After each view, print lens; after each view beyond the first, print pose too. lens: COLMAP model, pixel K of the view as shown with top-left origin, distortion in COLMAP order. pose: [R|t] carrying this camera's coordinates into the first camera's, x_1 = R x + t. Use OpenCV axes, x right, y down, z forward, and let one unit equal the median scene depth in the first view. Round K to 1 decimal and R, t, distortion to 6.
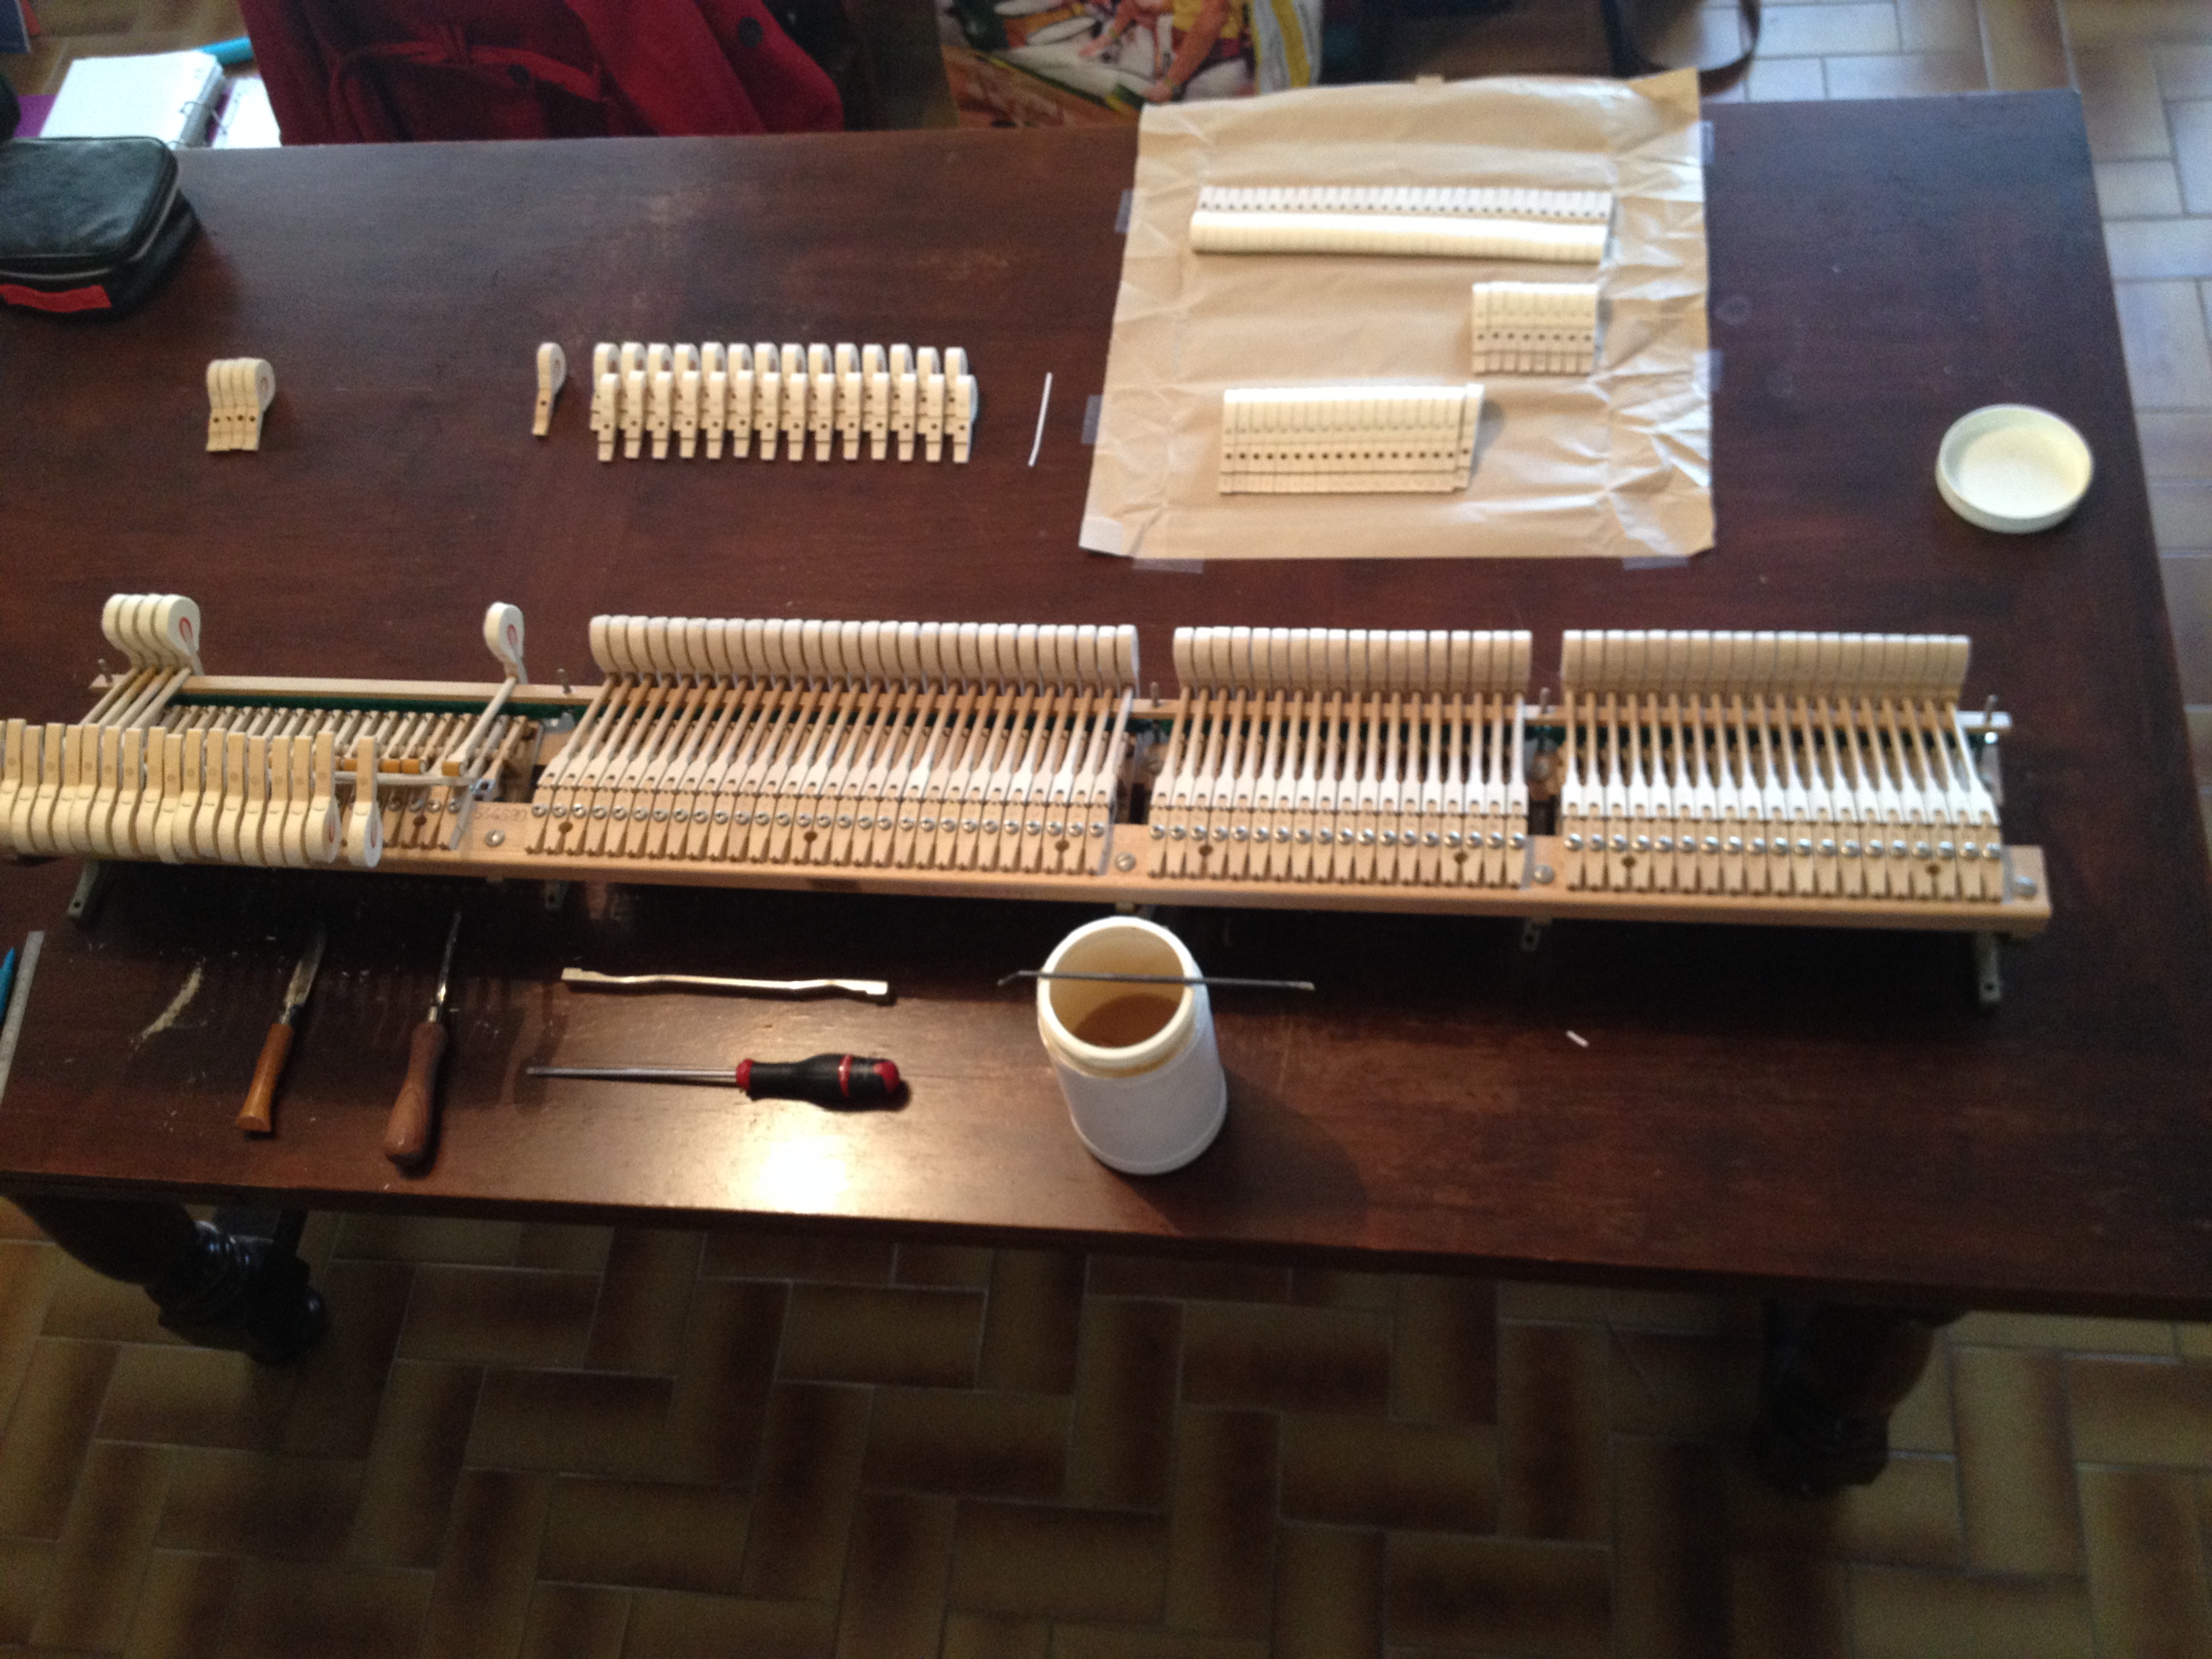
lens RADIAL K [[2152.2, 0, 1106.0], [0, 2152.2, 829.5], [0, 0, 1]] dist [0.120230, -0.220041]
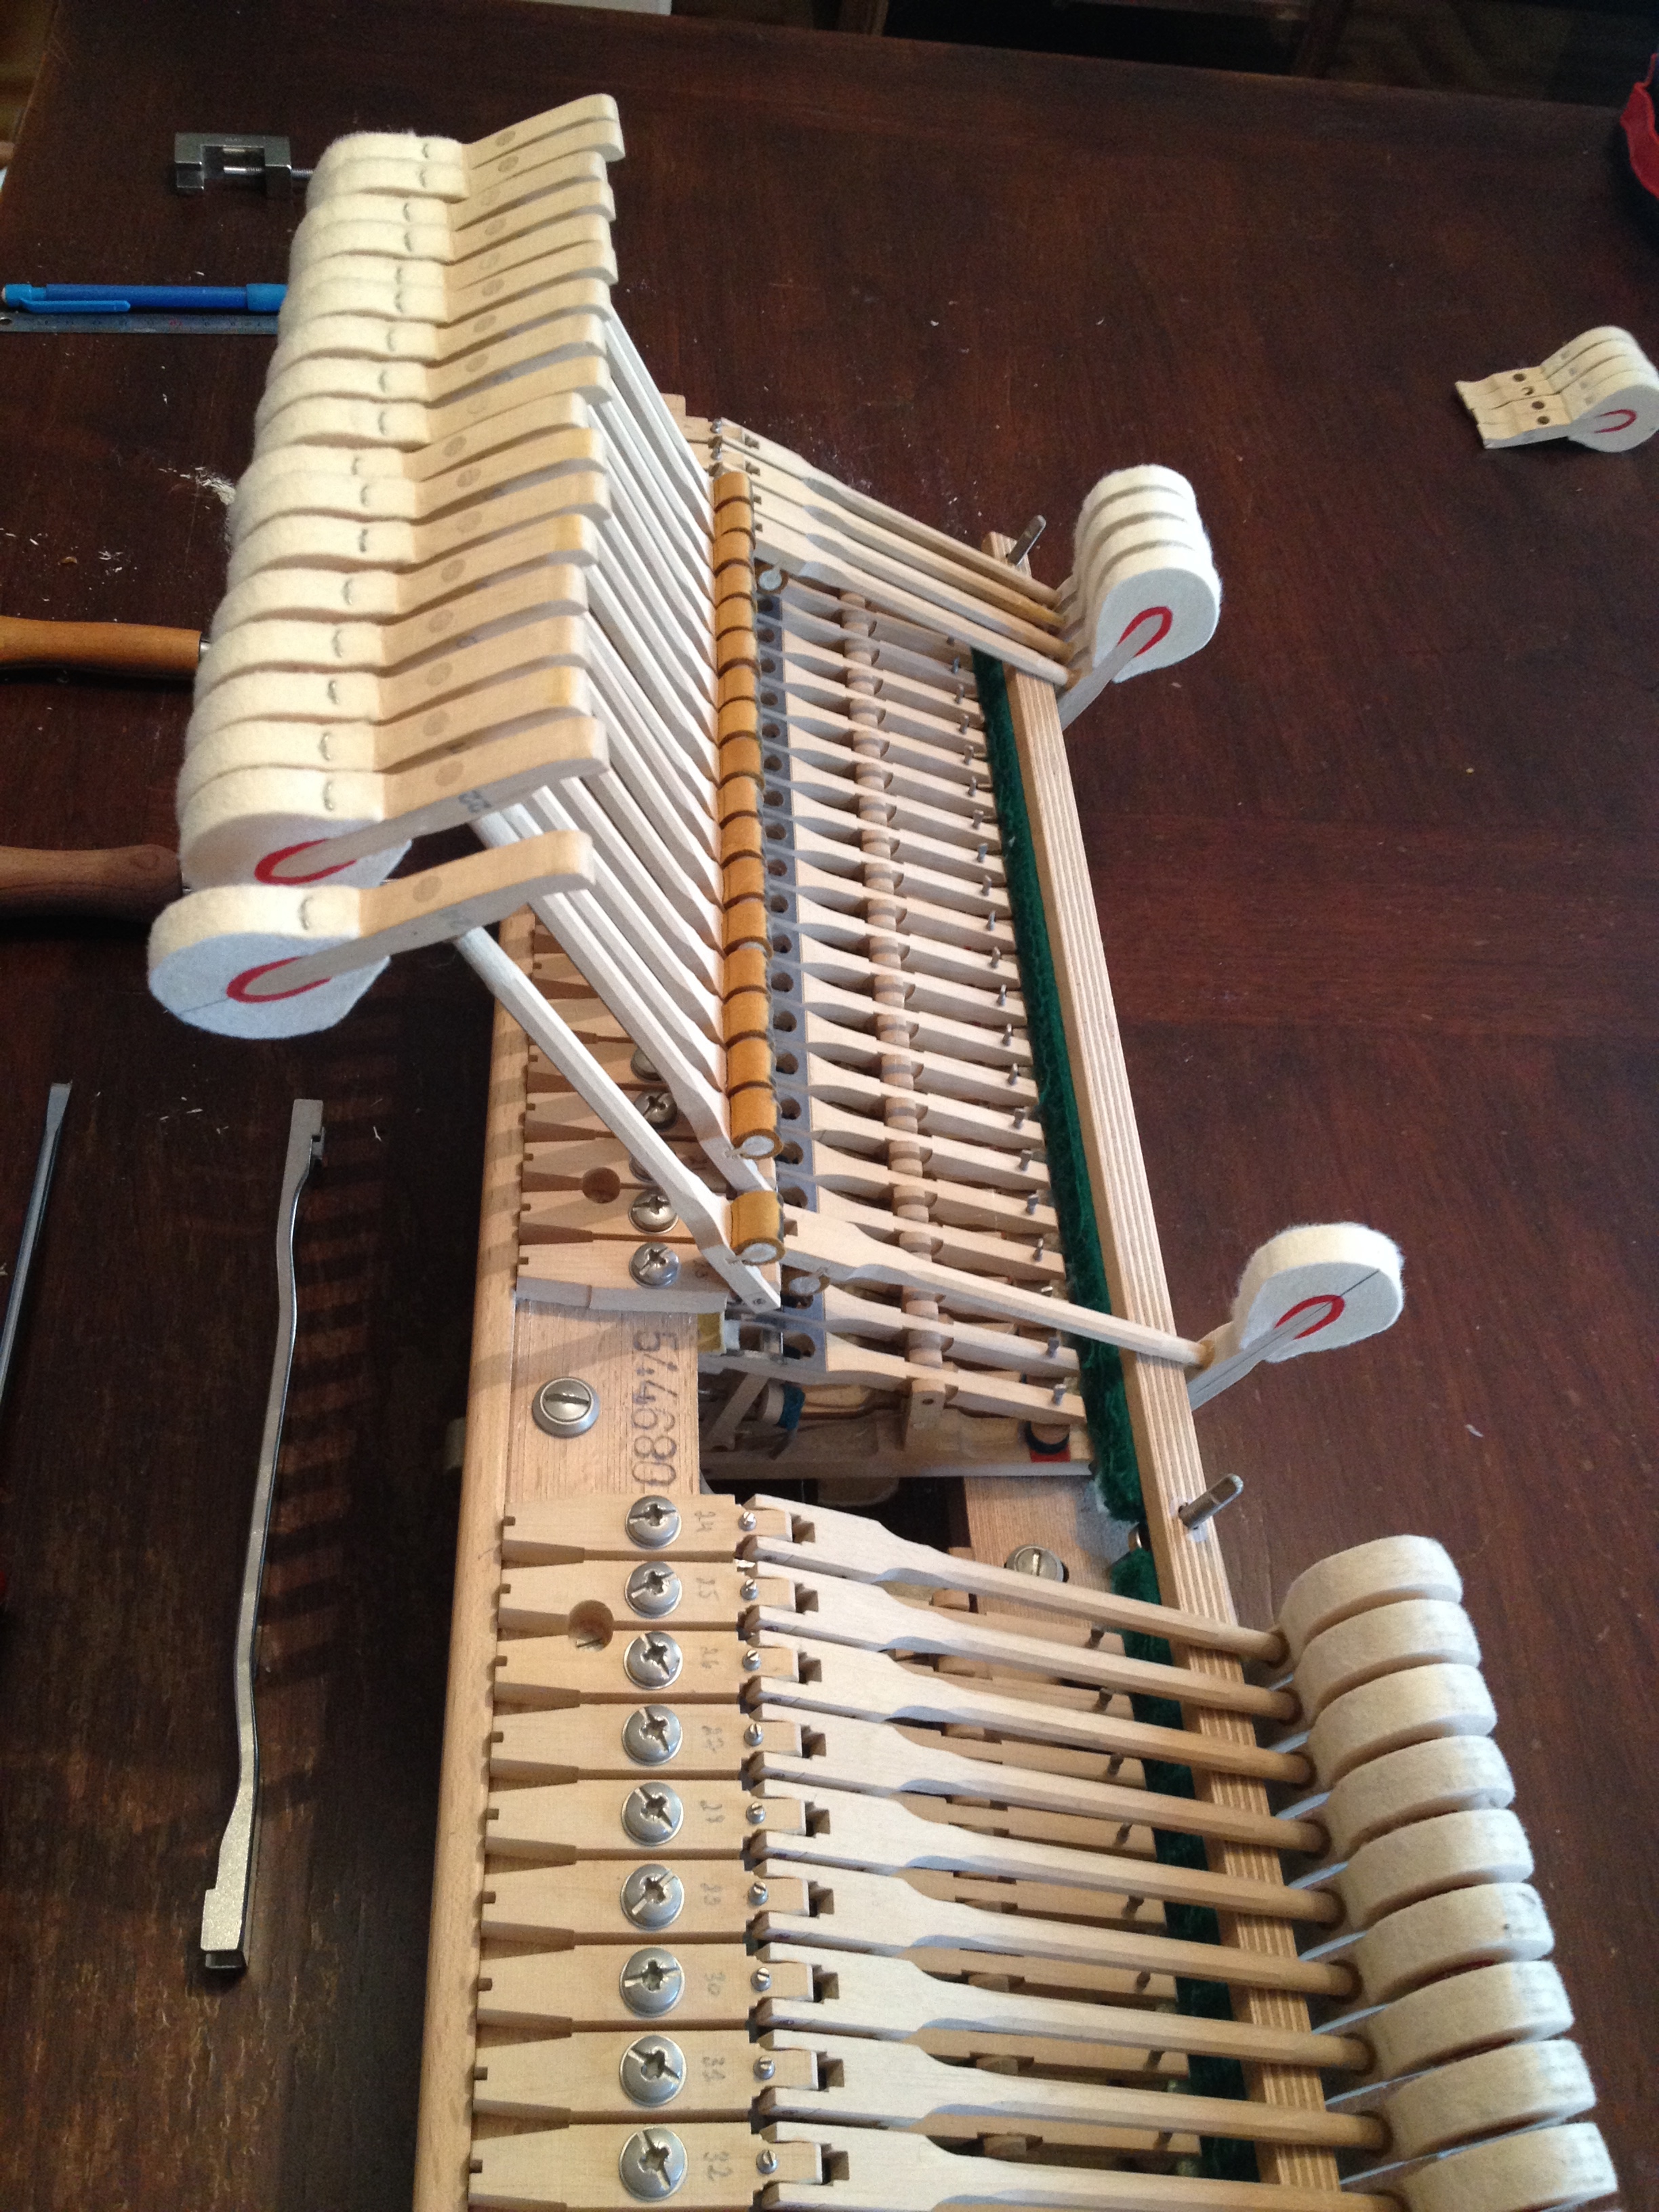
lens RADIAL K [[2097.2, 0, 829.5], [0, 2097.2, 1106.0], [0, 0, 1]] dist [0.235836, -0.504803]
pose [[0.147185, 0.853473, -0.499920, -0.151706], [-0.924132, 0.298826, 0.238081, -0.107395], [0.352585, 0.426950, 0.832705, 0.694692]]
